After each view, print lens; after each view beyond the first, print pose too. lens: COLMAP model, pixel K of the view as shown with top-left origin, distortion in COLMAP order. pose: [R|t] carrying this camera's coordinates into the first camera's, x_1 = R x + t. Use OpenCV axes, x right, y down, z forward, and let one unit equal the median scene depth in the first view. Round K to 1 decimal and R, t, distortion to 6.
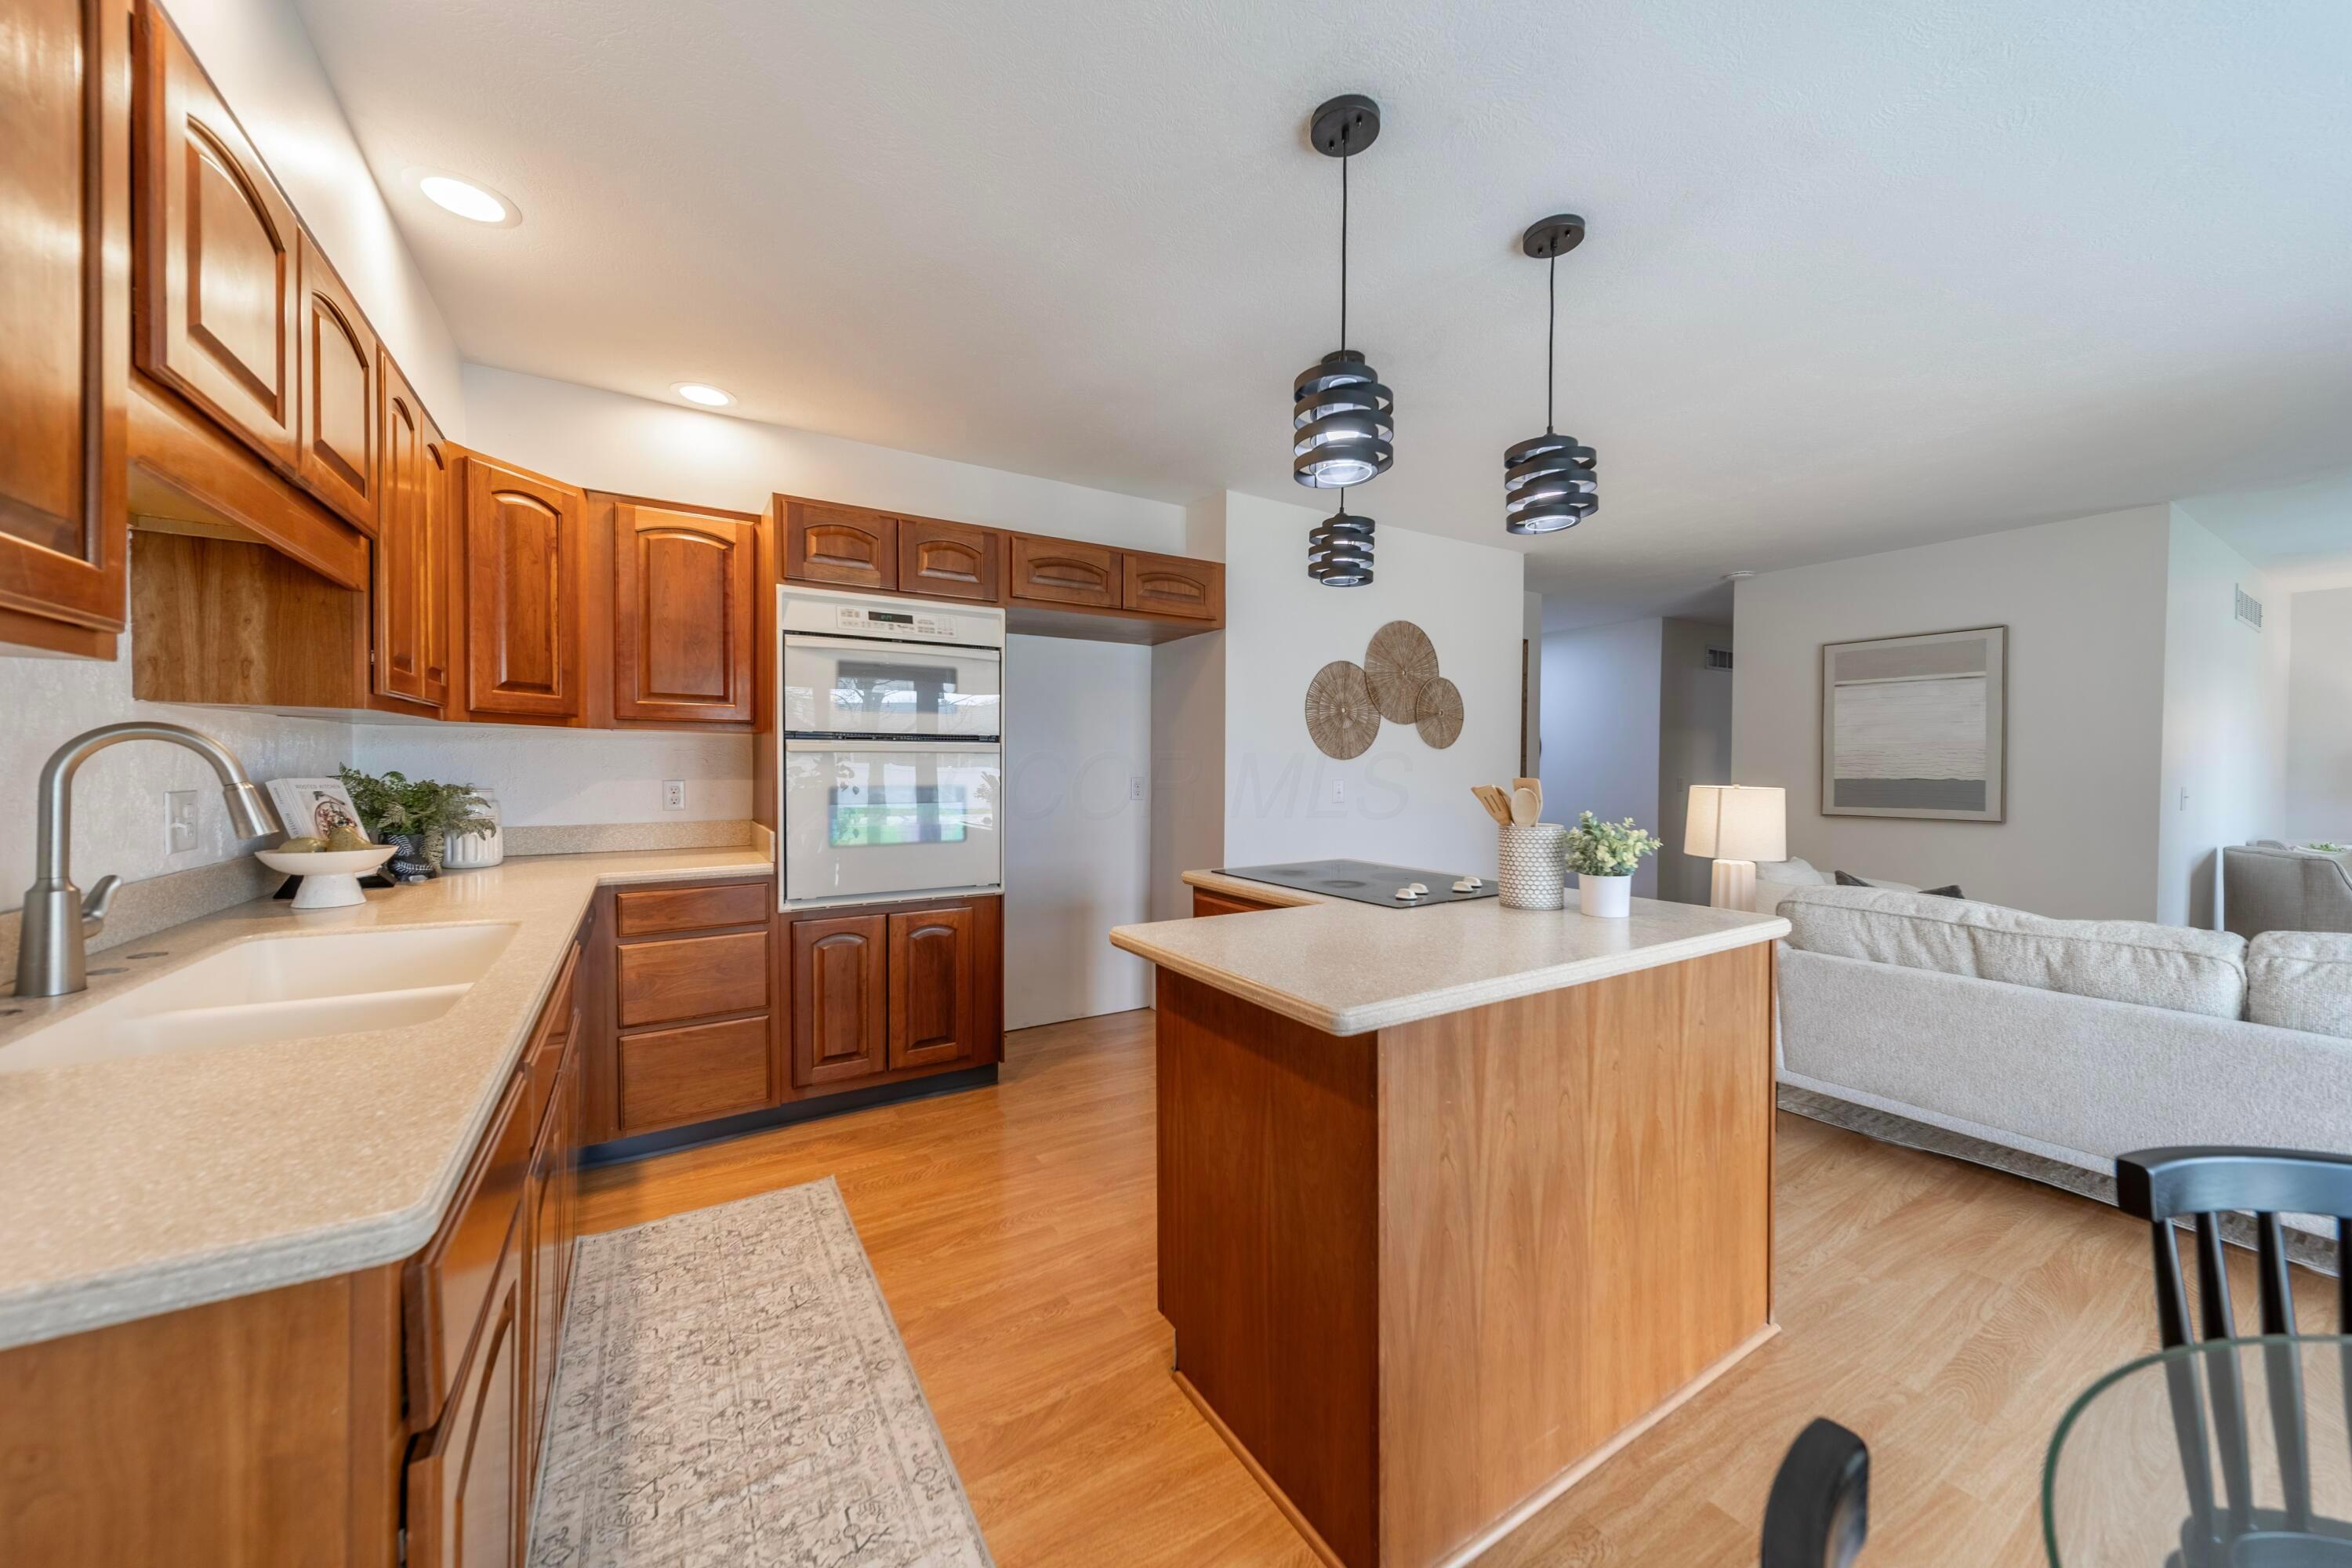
lens RADIAL K [[806.2, 0, 1145.9], [0, 806.2, 745.3], [0, 0, 1]] dist [0.001986, 0.000215]
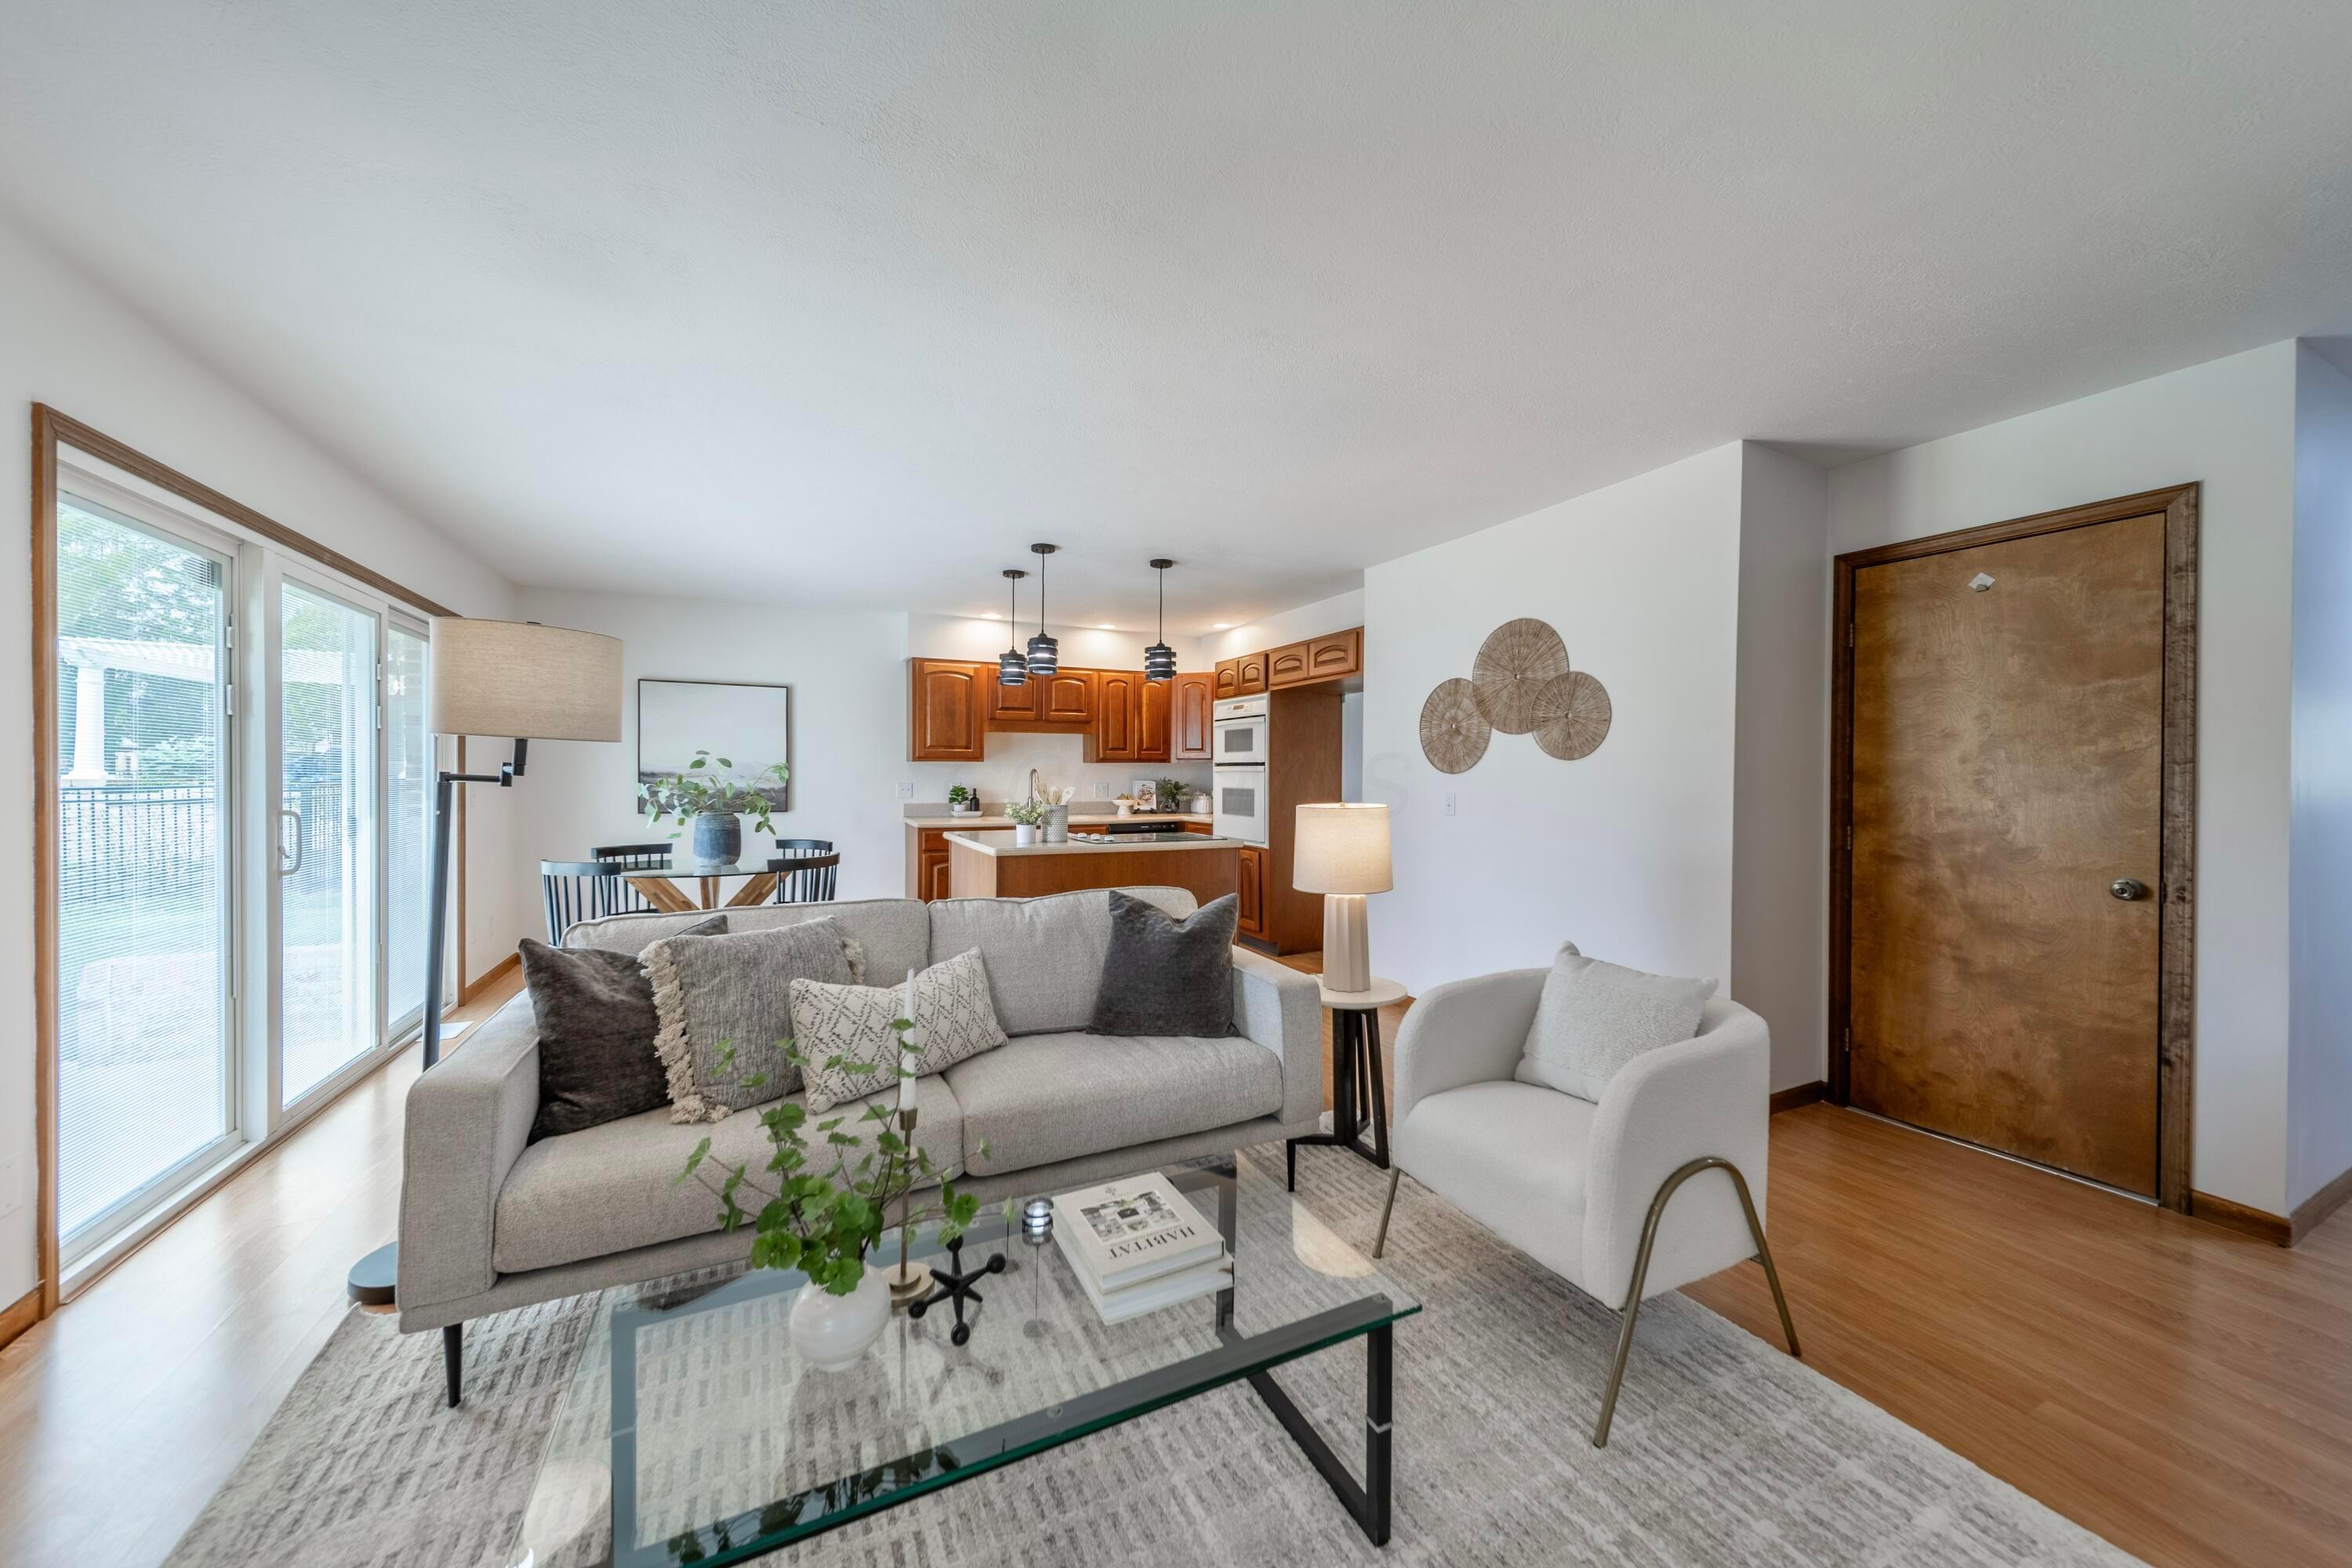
lens RADIAL K [[806.2, 0, 1219.2], [0, 806.2, 781.0], [0, 0, 1]] dist [0.001986, 0.000215]
pose [[-0.031727, 0.003277, -0.999491, 1.794953], [0.016271, 0.999864, 0.002761, 0.025464], [0.999364, -0.016176, -0.031776, 1.031392]]
